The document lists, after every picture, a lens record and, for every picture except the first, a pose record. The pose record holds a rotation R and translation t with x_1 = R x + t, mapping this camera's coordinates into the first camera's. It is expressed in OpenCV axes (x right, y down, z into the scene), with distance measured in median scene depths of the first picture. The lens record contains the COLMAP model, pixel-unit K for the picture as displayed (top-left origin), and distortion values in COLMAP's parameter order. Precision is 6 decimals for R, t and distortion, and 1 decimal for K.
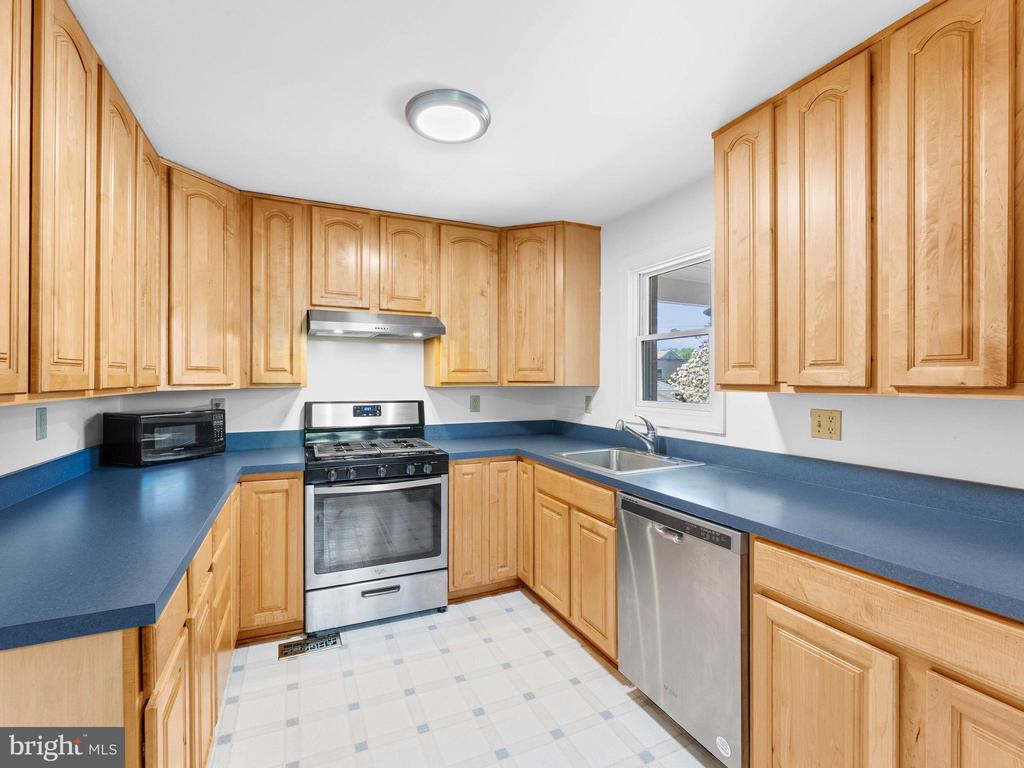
lens RADIAL K [[464.1, 0, 500.0], [0, 464.1, 381.7], [0, 0, 1]] dist [-0.006861, -0.000303]
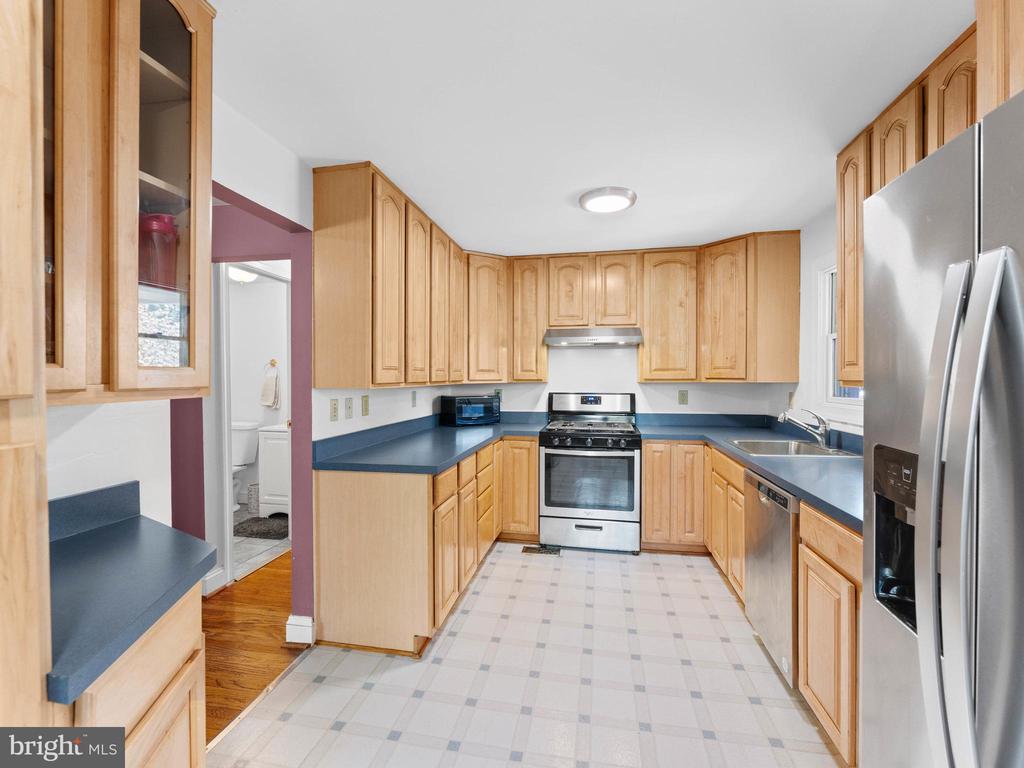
lens RADIAL K [[464.1, 0, 500.0], [0, 464.1, 381.7], [0, 0, 1]] dist [-0.006861, -0.000303]
pose [[0.807693, 0.004240, -0.589588, 0.337165], [-0.000641, 0.999980, 0.006313, 0.001191], [0.589602, -0.004721, 0.807680, -0.278344]]
